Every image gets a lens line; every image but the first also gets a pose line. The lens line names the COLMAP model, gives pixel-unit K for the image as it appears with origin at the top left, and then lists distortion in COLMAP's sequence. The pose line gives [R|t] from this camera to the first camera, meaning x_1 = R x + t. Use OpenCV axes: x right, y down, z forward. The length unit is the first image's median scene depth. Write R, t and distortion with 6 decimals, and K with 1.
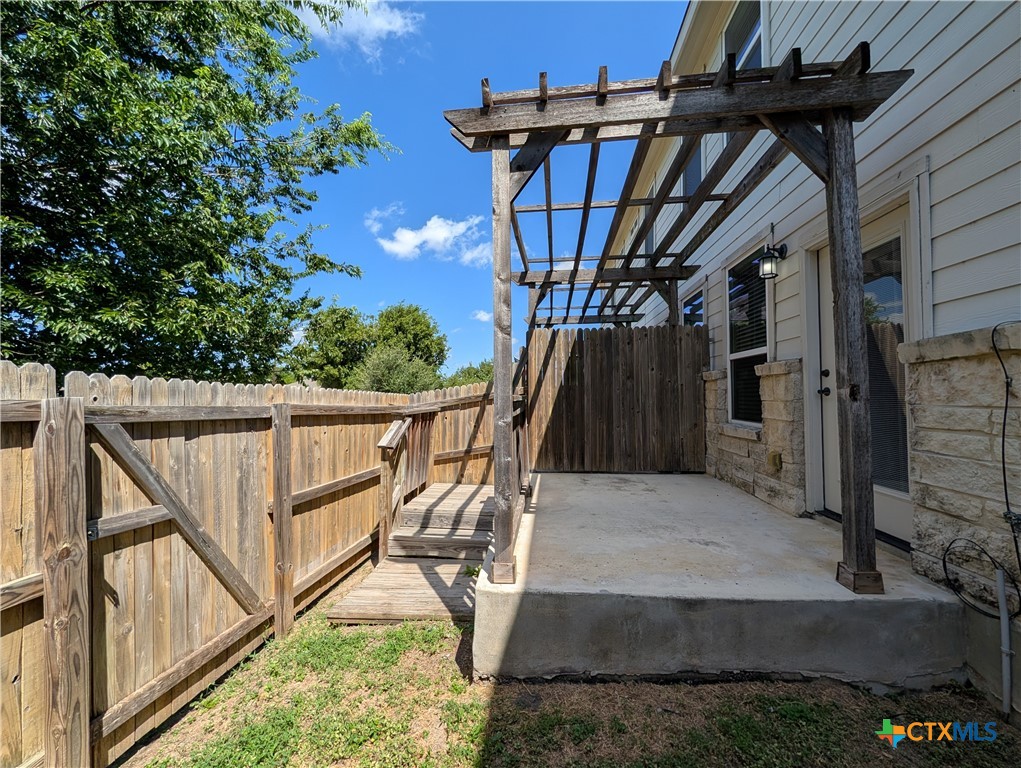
lens RADIAL K [[392.5, 0, 512.2], [0, 392.5, 380.9], [0, 0, 1]] dist [0.002046, -0.000297]
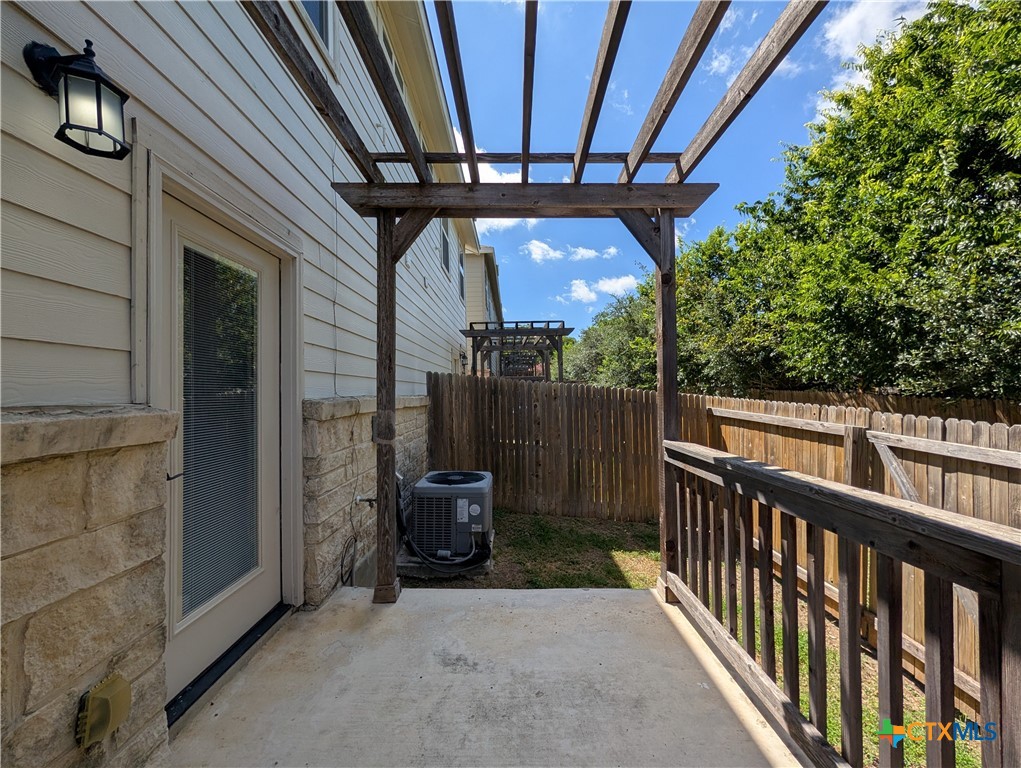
lens RADIAL K [[392.5, 0, 512.2], [0, 392.5, 380.9], [0, 0, 1]] dist [0.002046, -0.000297]
pose [[-0.994421, 0.017066, -0.104095, 0.238024], [0.024223, 0.997399, -0.067881, -0.029215], [0.102666, -0.070024, -0.992248, 0.919328]]
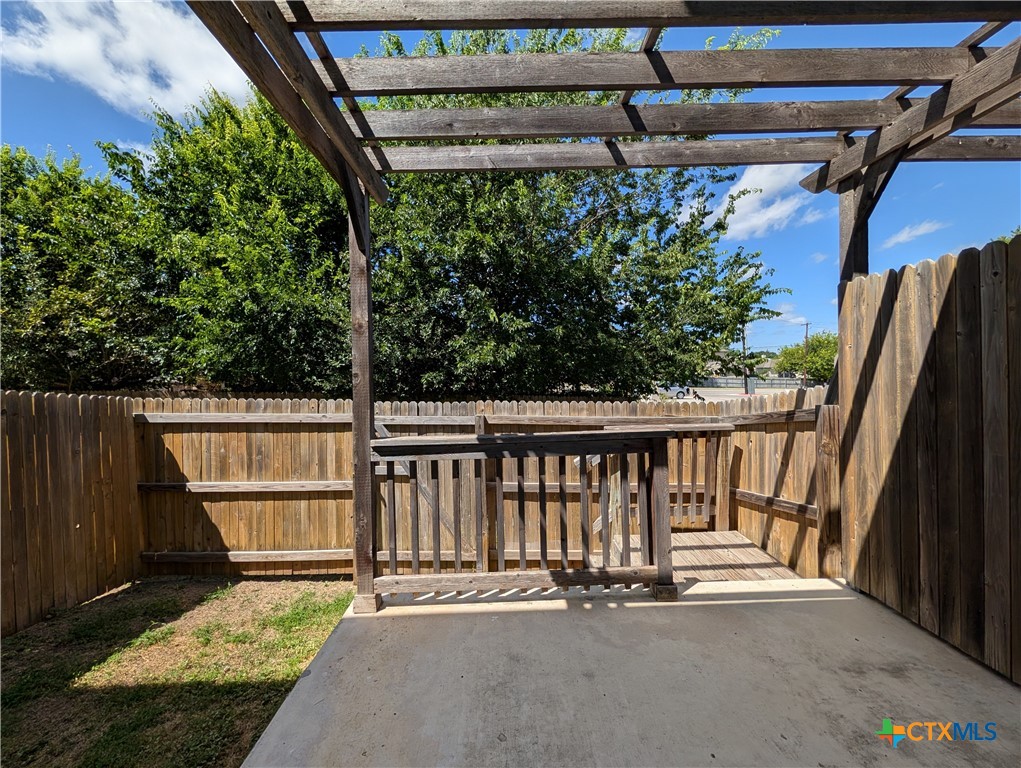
lens RADIAL K [[392.5, 0, 512.2], [0, 392.5, 380.9], [0, 0, 1]] dist [0.002046, -0.000297]
pose [[0.121171, 0.016156, -0.992500, 0.469755], [0.064014, 0.997659, 0.024055, -0.053048], [0.990565, -0.066449, 0.119853, 0.558006]]
